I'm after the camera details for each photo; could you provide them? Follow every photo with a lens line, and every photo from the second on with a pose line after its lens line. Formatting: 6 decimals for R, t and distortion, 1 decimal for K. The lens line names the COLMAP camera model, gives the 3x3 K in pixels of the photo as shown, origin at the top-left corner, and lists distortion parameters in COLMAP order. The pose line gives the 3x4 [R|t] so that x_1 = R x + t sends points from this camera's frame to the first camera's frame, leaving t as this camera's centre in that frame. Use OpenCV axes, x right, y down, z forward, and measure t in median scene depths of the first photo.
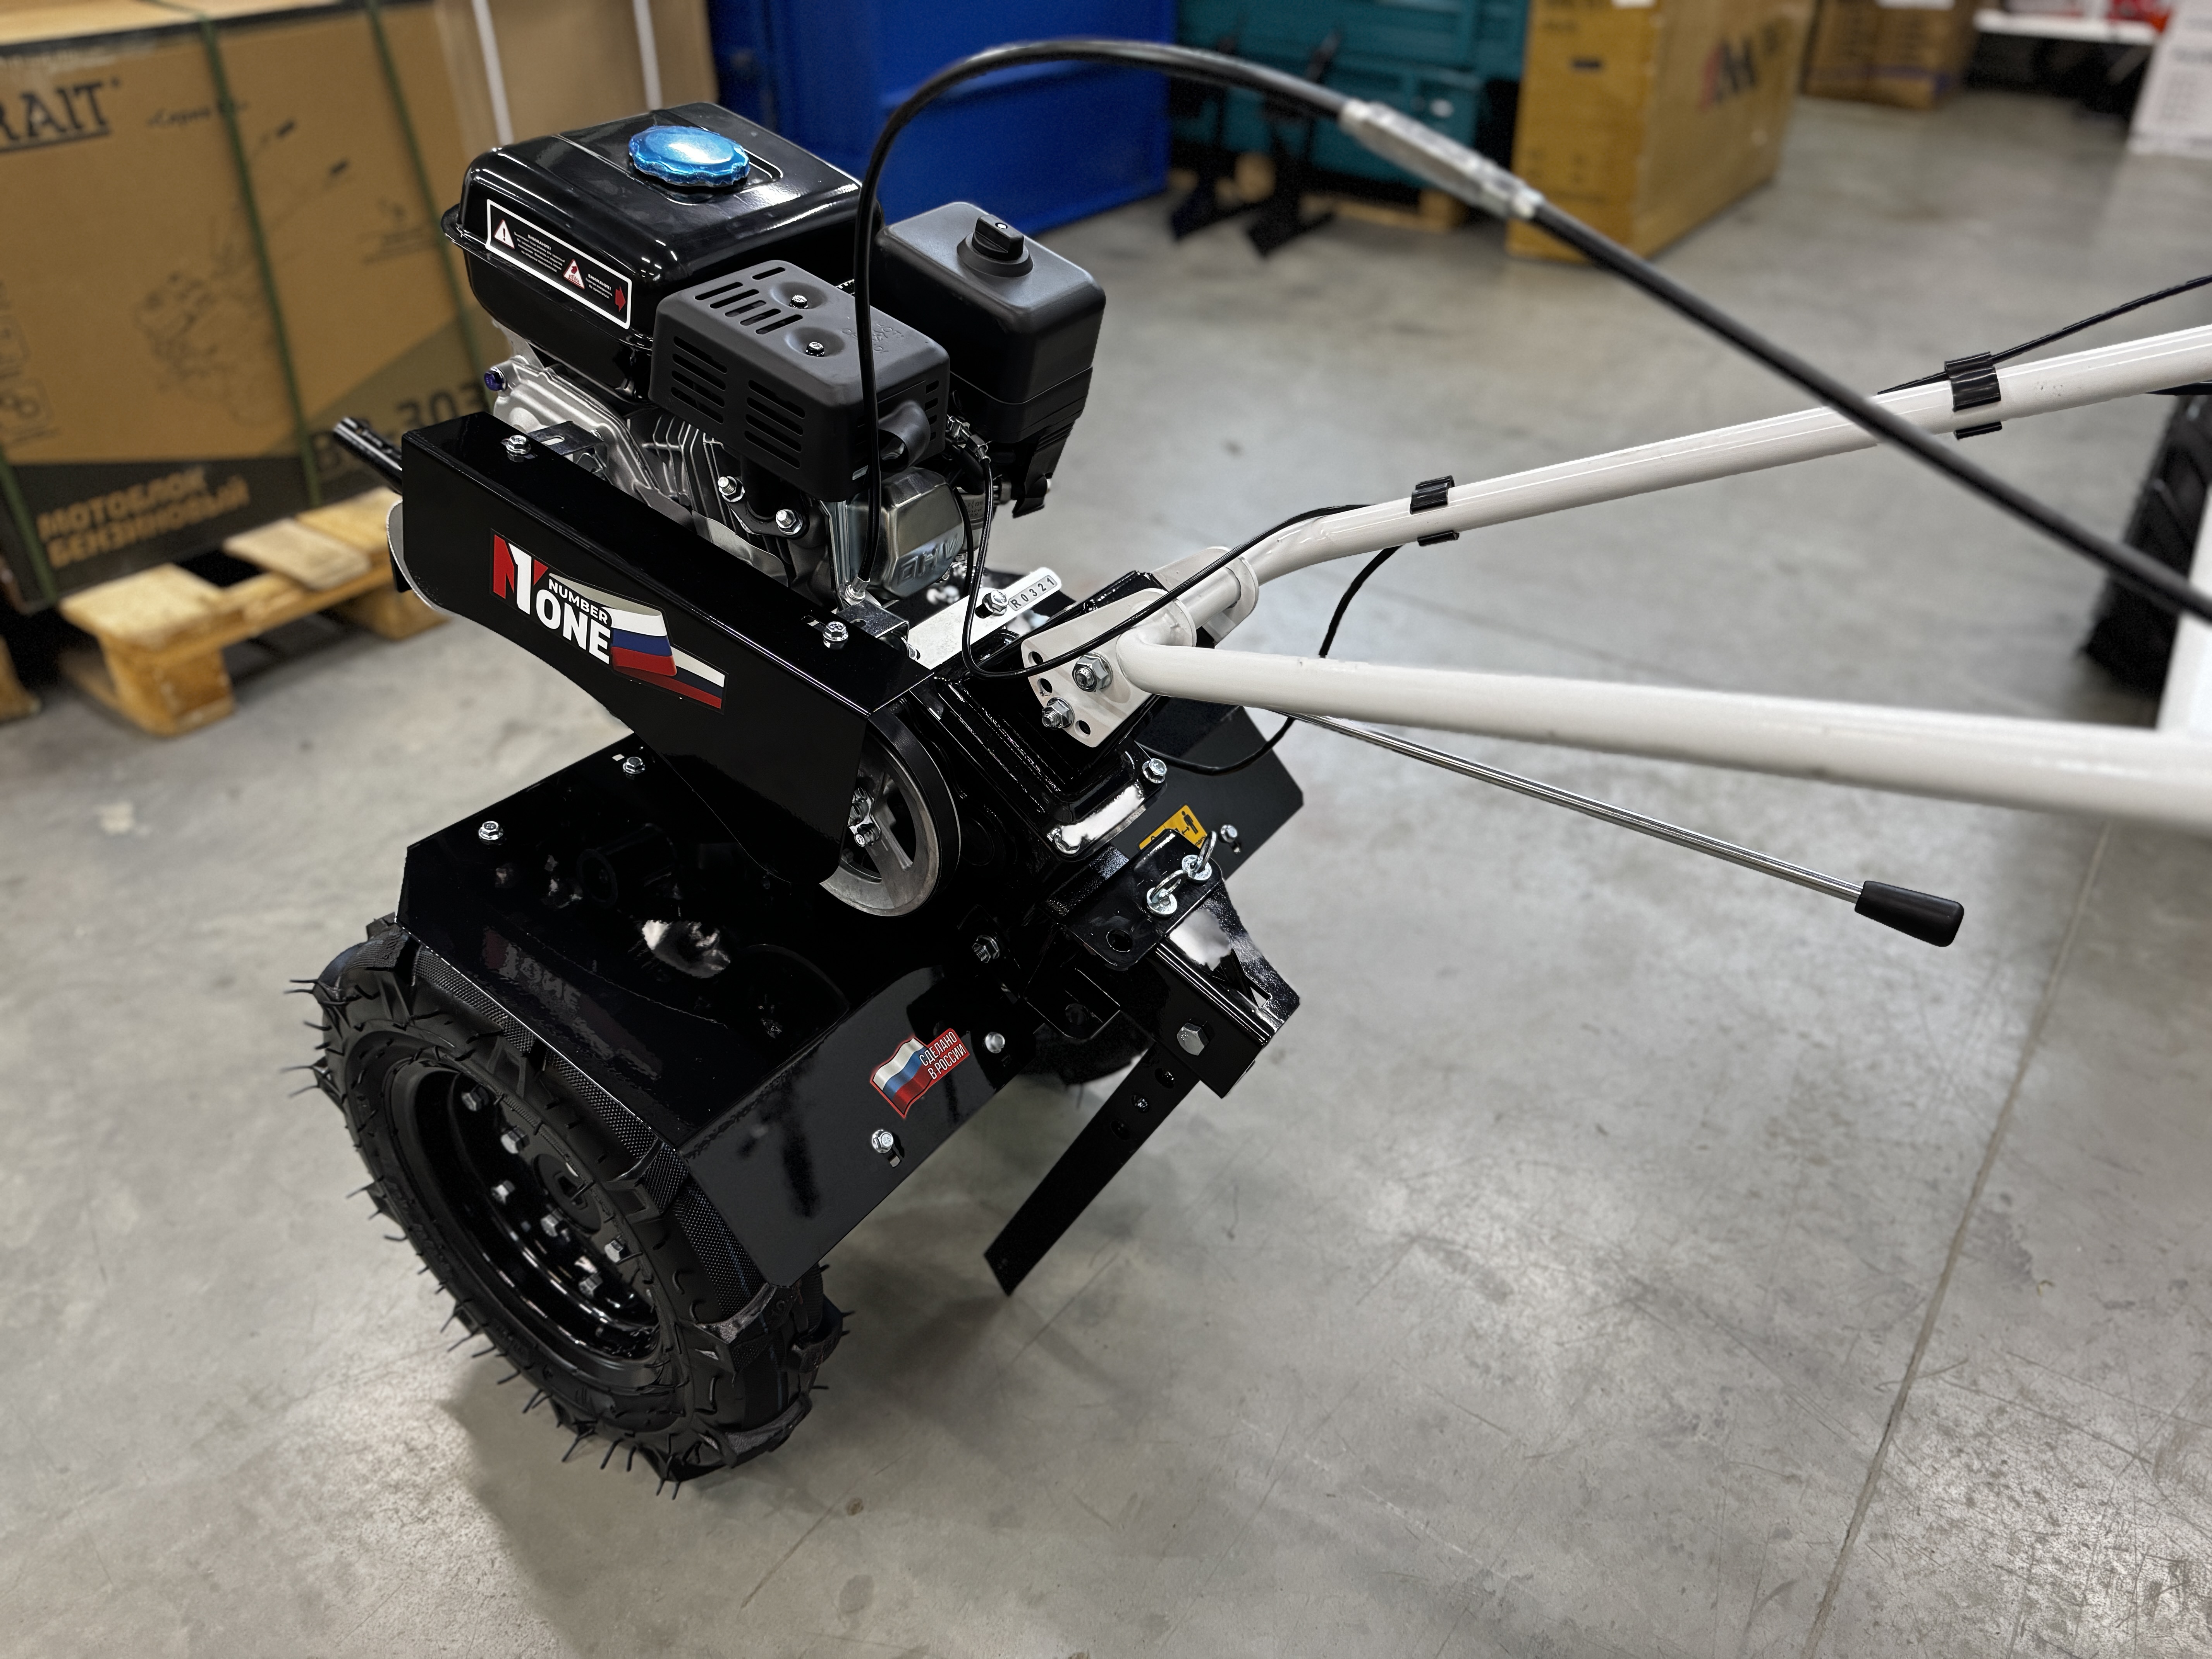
lens RADIAL K [[1564.8, 0, 1099.5], [0, 1564.8, 827.9], [0, 0, 1]] dist [0.006242, -0.023114]
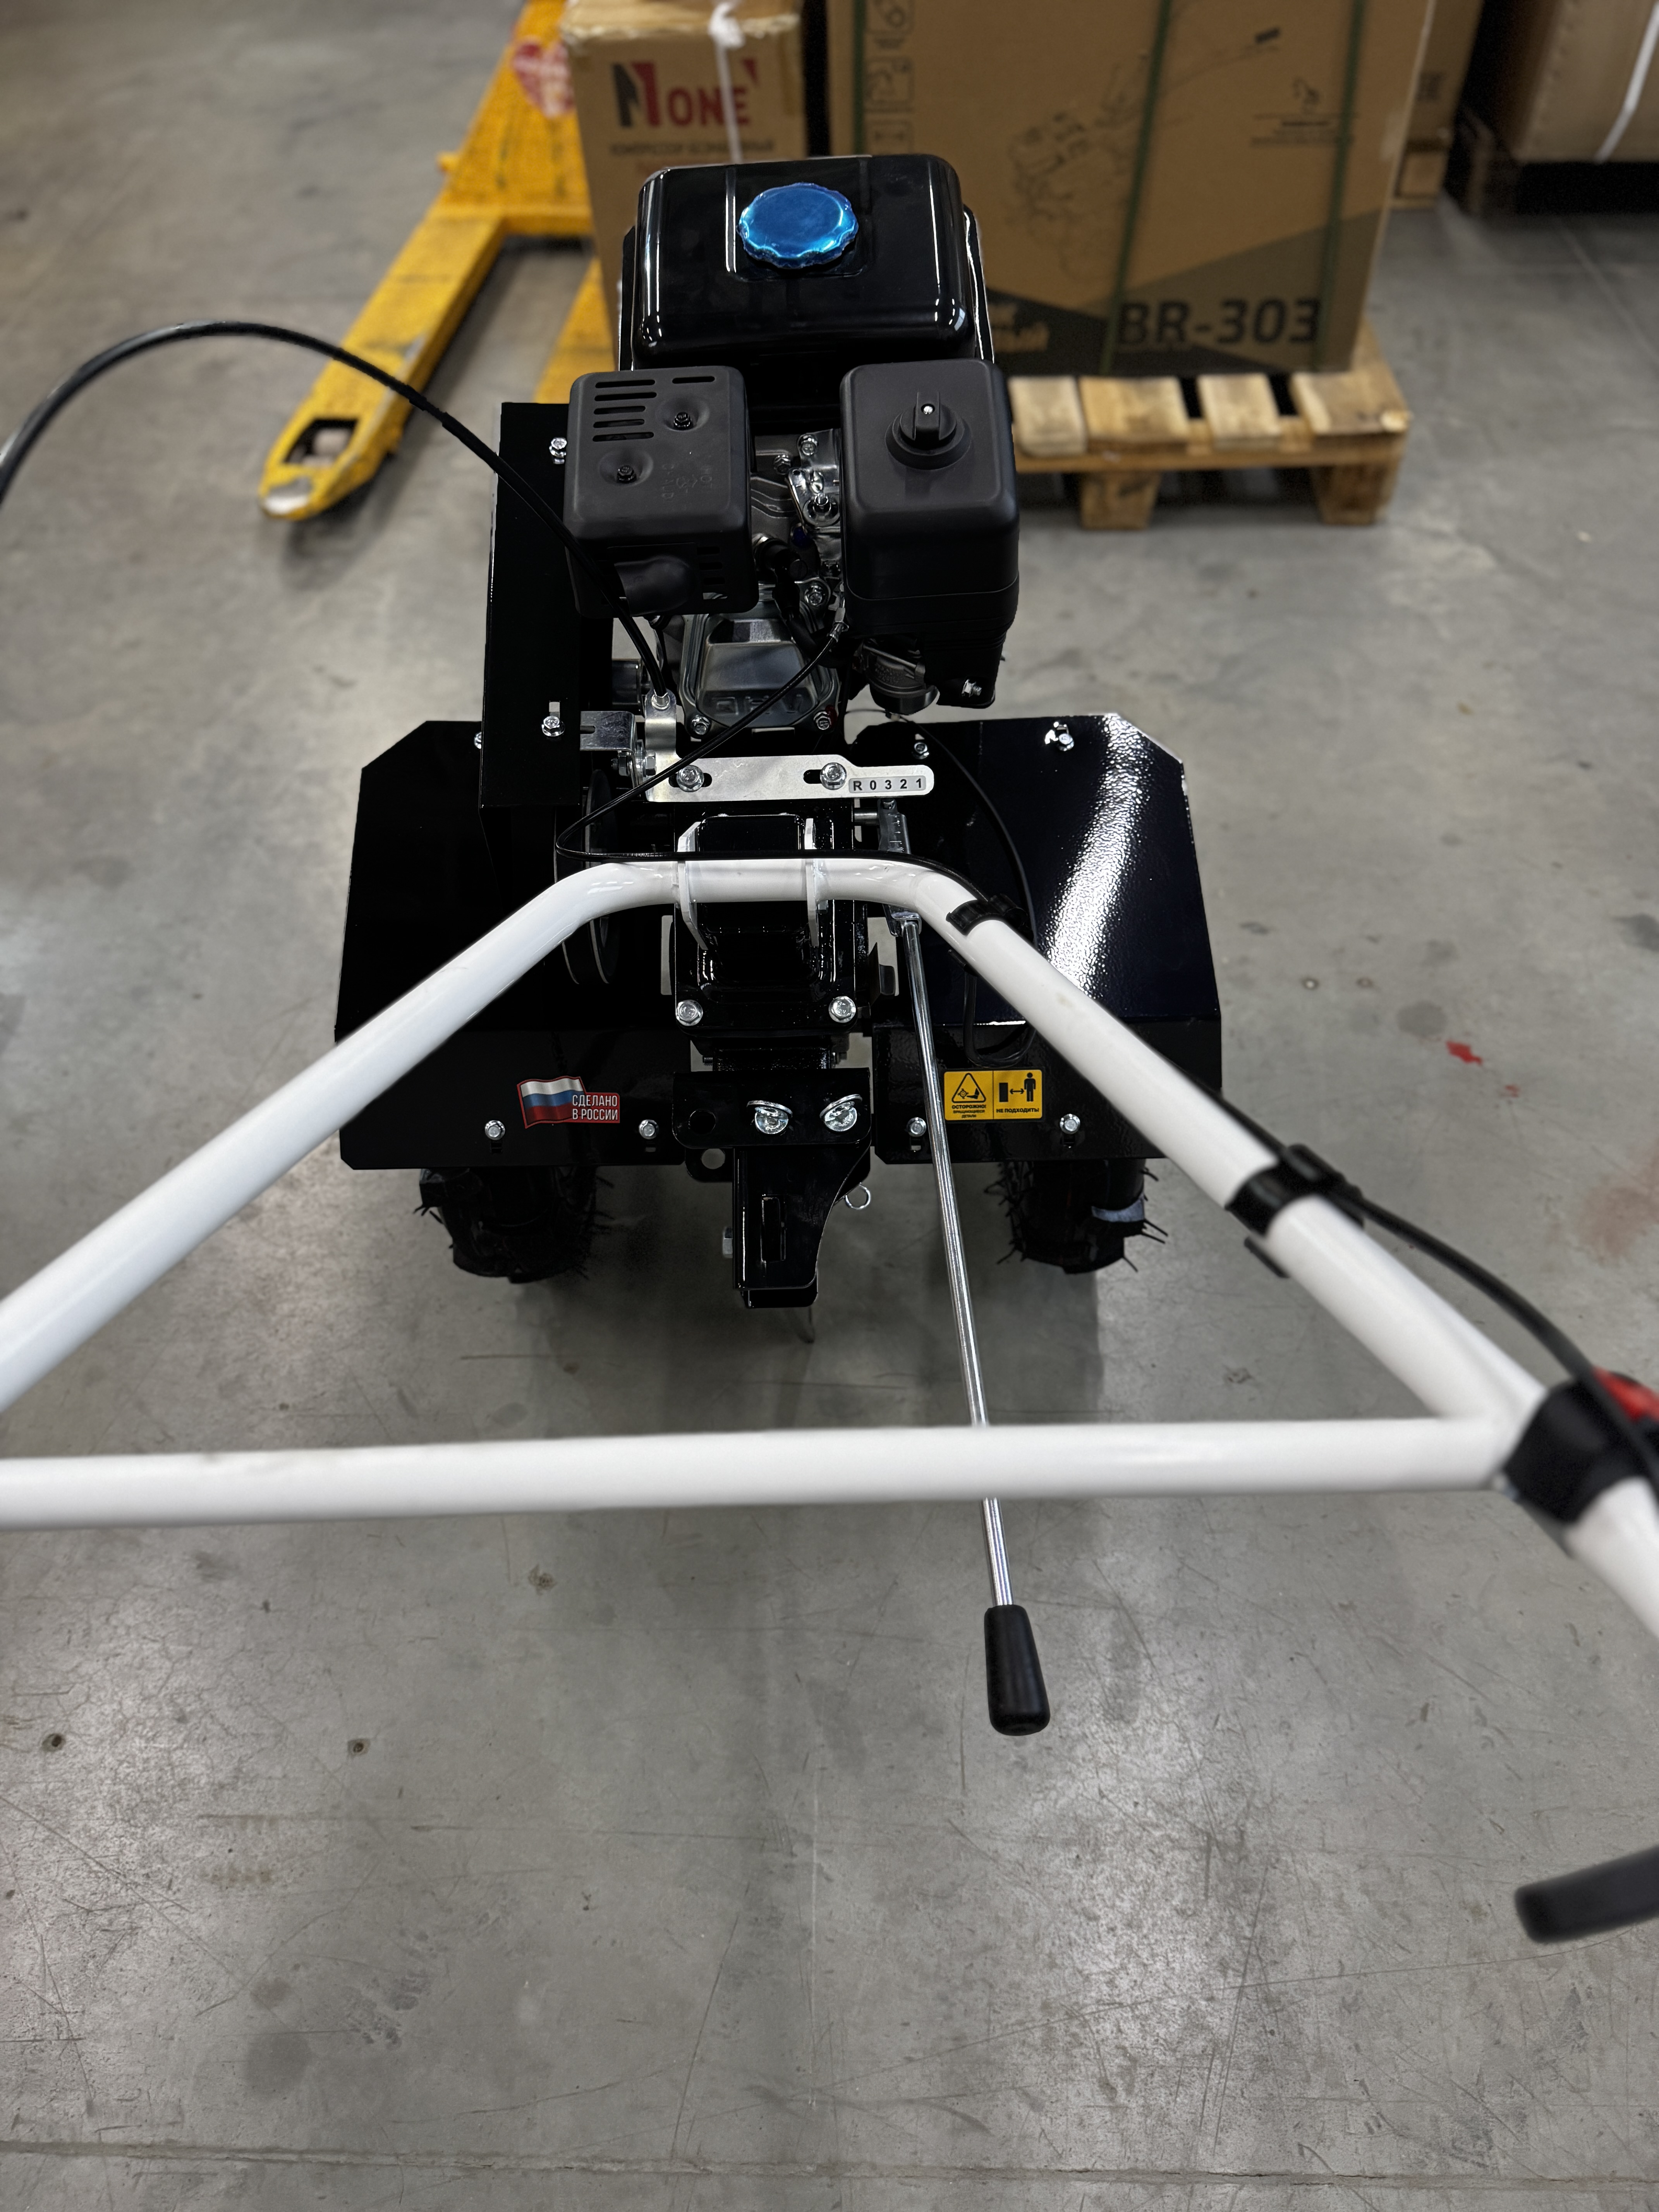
lens RADIAL K [[1564.8, 0, 826.8], [0, 1564.8, 1096.4], [0, 0, 1]] dist [0.006242, -0.023114]
pose [[0.573485, 0.601080, -0.556613, 0.287938], [-0.439670, 0.799131, 0.409976, -0.184890], [0.691235, 0.009611, 0.722566, 0.139843]]
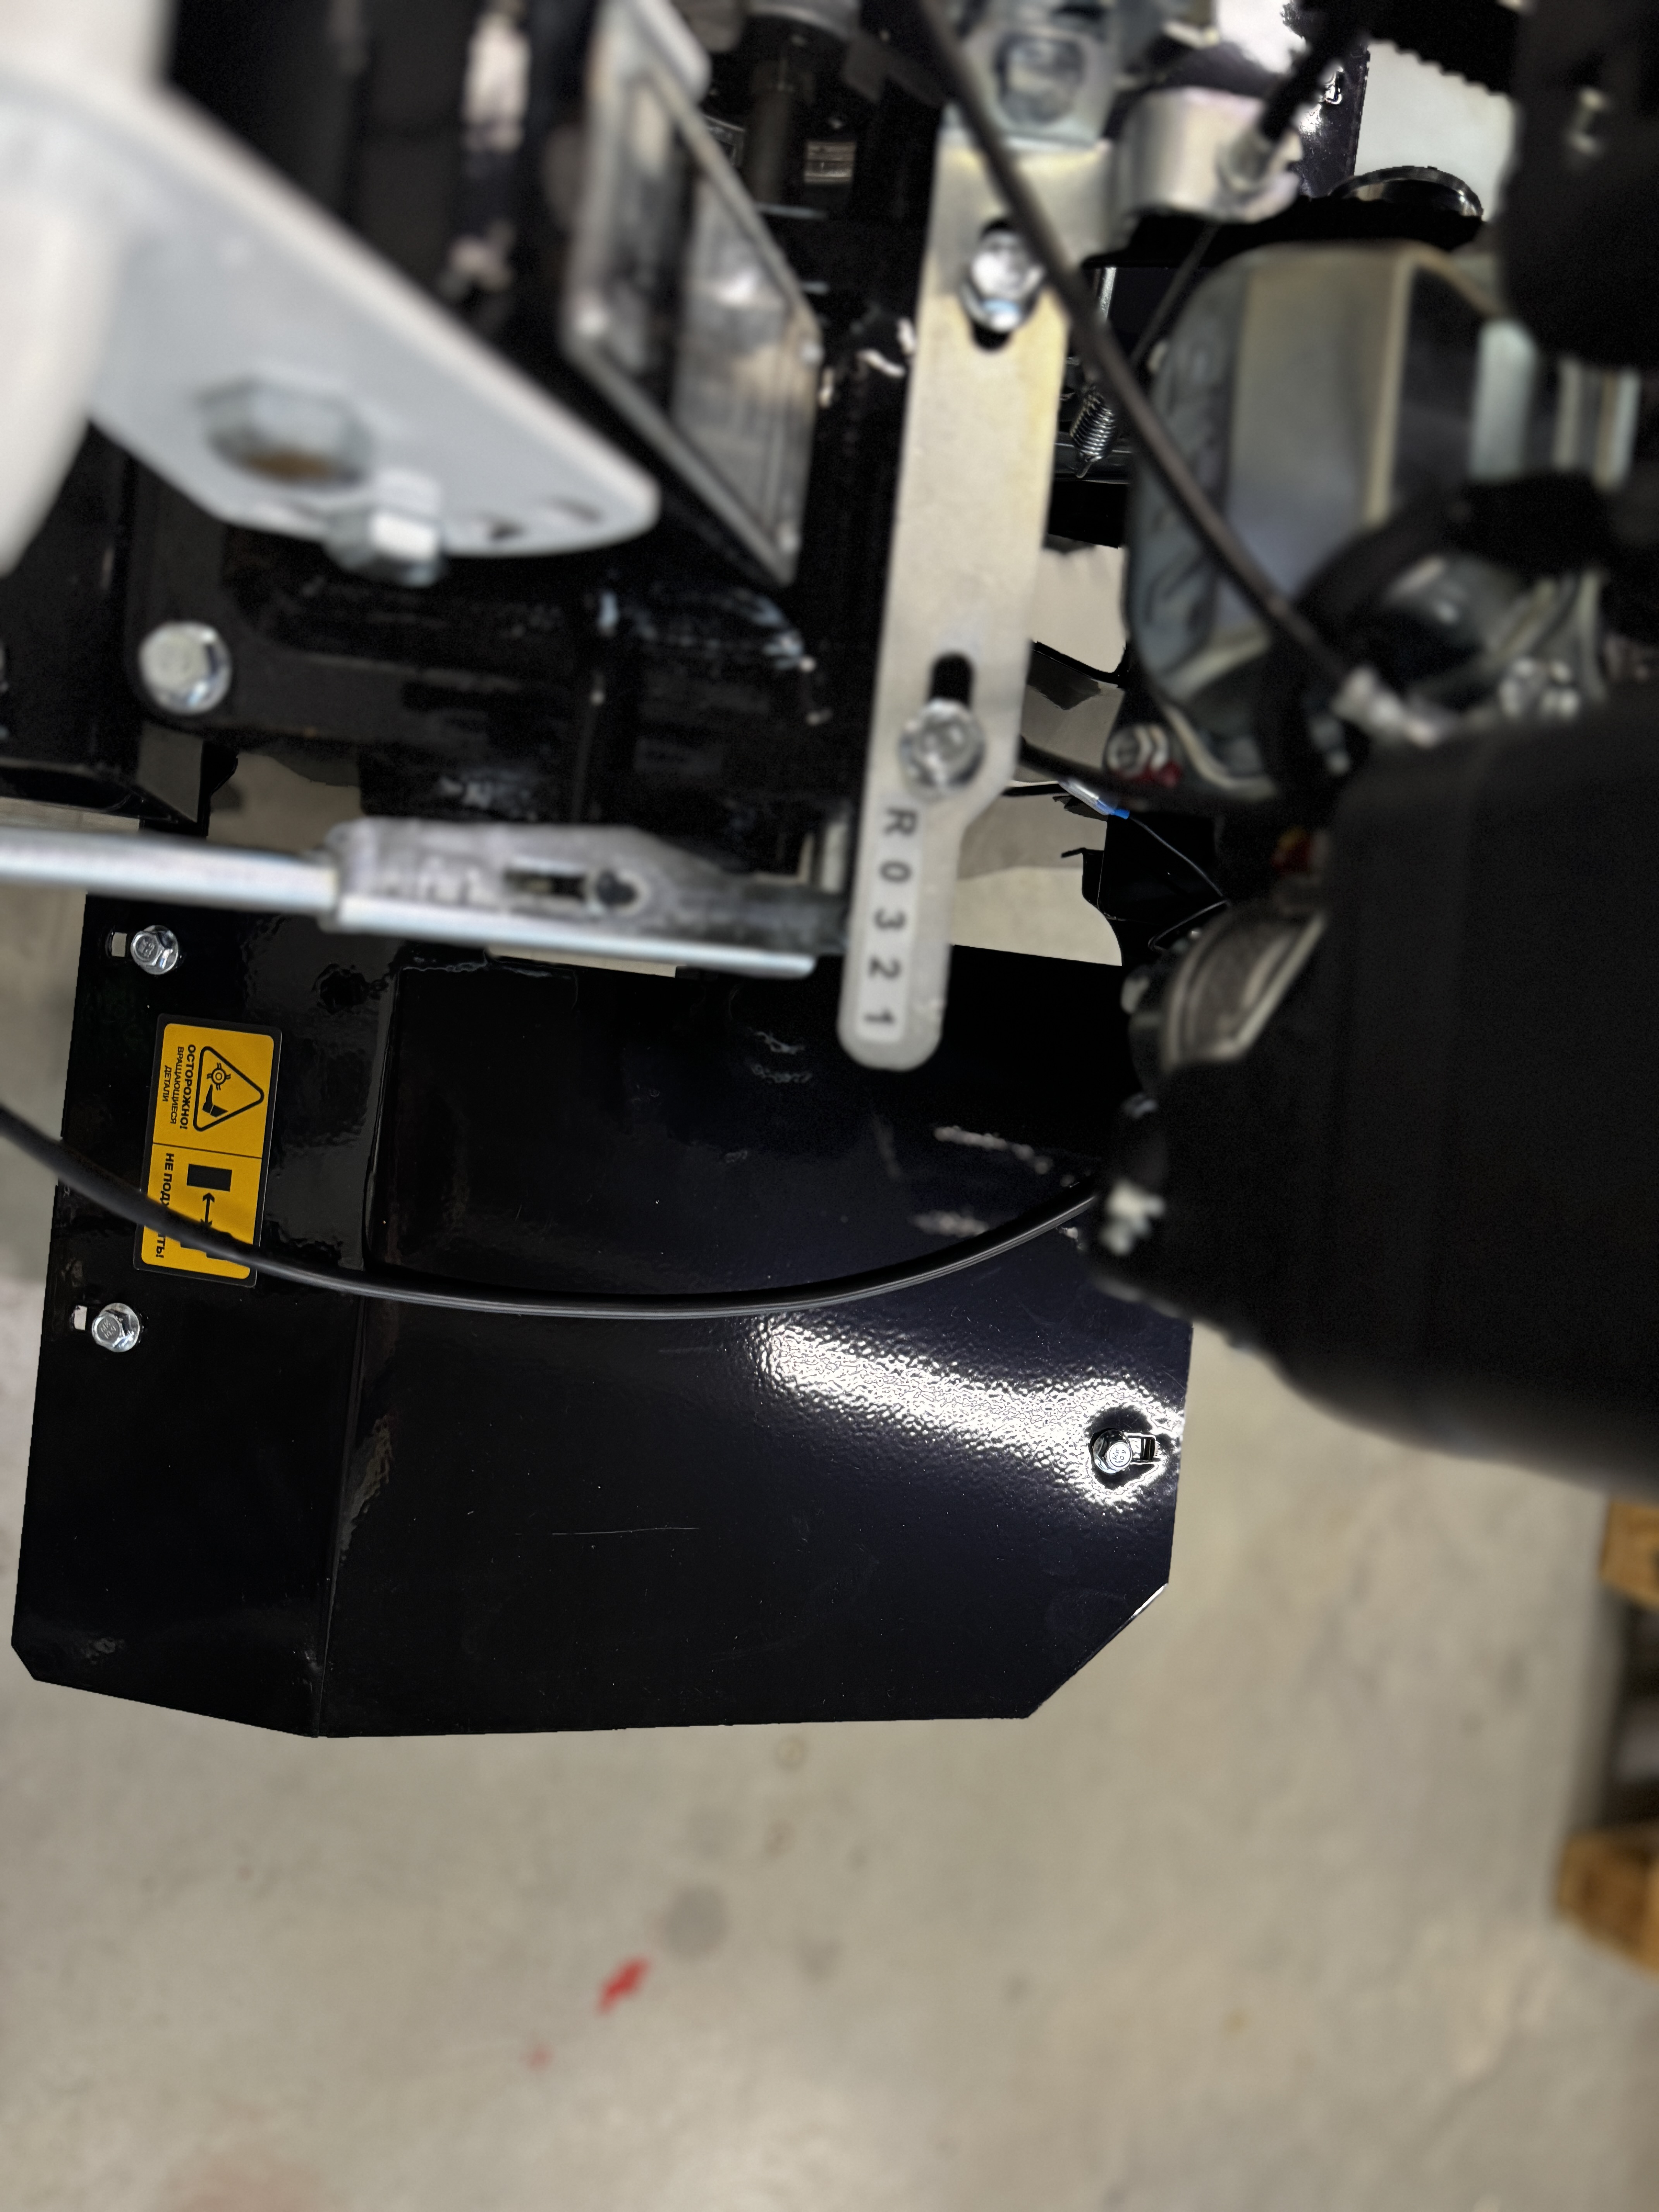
lens RADIAL K [[1564.8, 0, 836.5], [0, 1564.8, 1100.6], [0, 0, 1]] dist [0.006242, -0.023114]
pose [[-0.744441, 0.484609, -0.459306, 0.057541], [-0.667571, -0.553120, 0.498404, -0.152544], [-0.012520, 0.677652, 0.735276, 0.397445]]
